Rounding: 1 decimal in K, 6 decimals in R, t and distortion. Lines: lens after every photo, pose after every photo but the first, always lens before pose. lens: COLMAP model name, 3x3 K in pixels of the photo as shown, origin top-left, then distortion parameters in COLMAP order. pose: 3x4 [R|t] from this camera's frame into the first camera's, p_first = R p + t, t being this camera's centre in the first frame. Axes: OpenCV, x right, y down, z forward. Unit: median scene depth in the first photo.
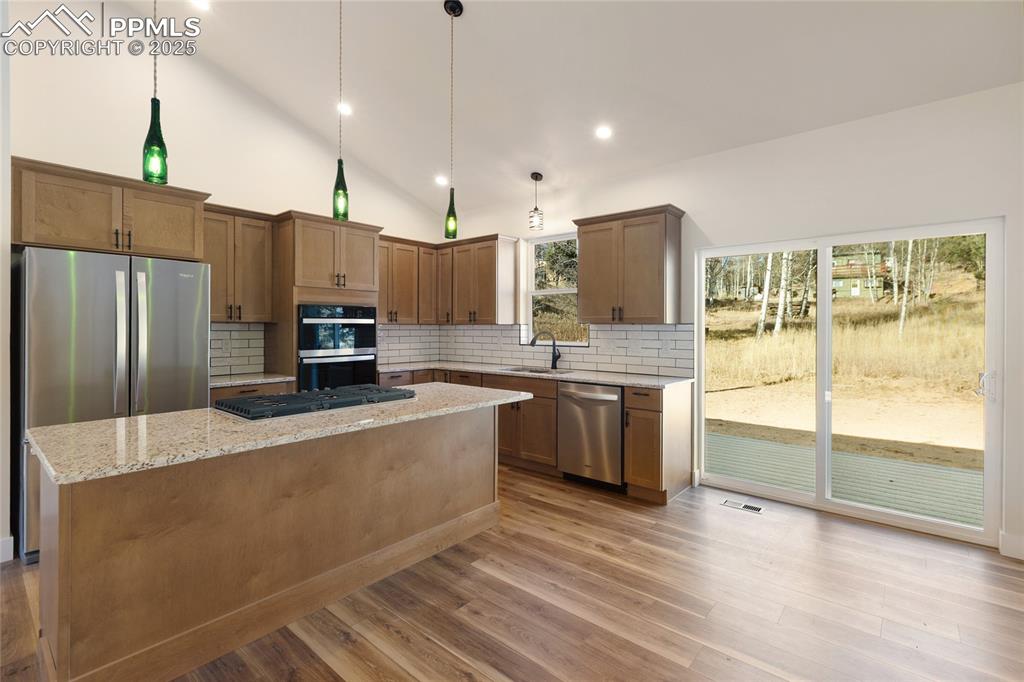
lens RADIAL K [[465.2, 0, 511.9], [0, 465.2, 329.4], [0, 0, 1]] dist [0.008470, -0.001199]
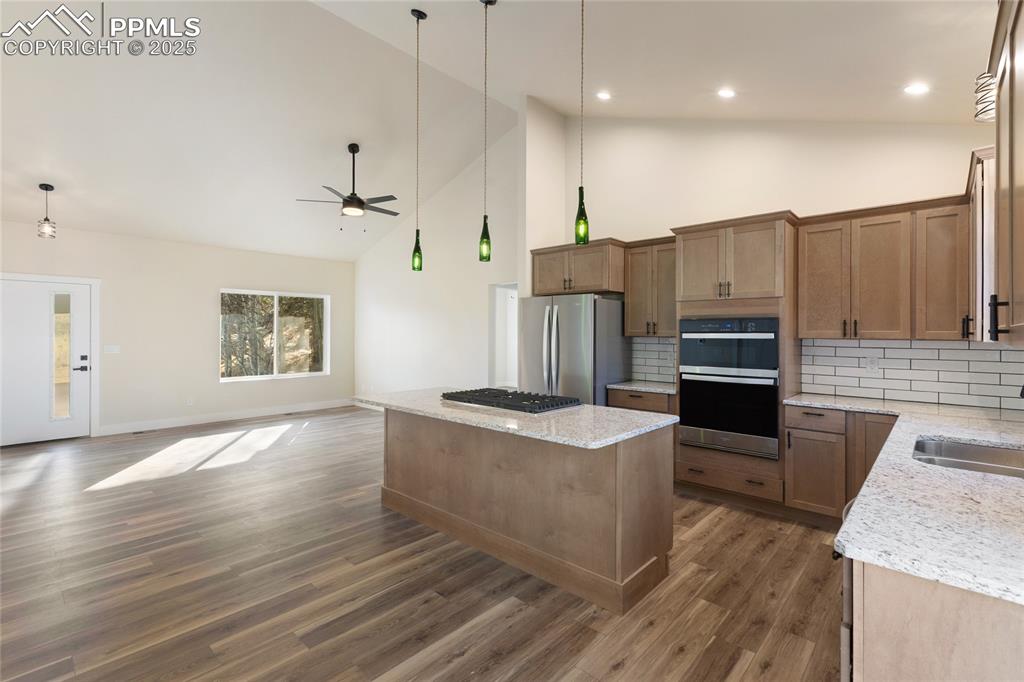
lens RADIAL K [[465.2, 0, 510.1], [0, 465.2, 332.8], [0, 0, 1]] dist [0.008470, -0.001199]
pose [[-0.039688, -0.005615, -0.999196, 0.564863], [-0.007674, 0.999956, -0.005315, -0.016851], [0.999183, 0.007457, -0.039729, 0.676838]]
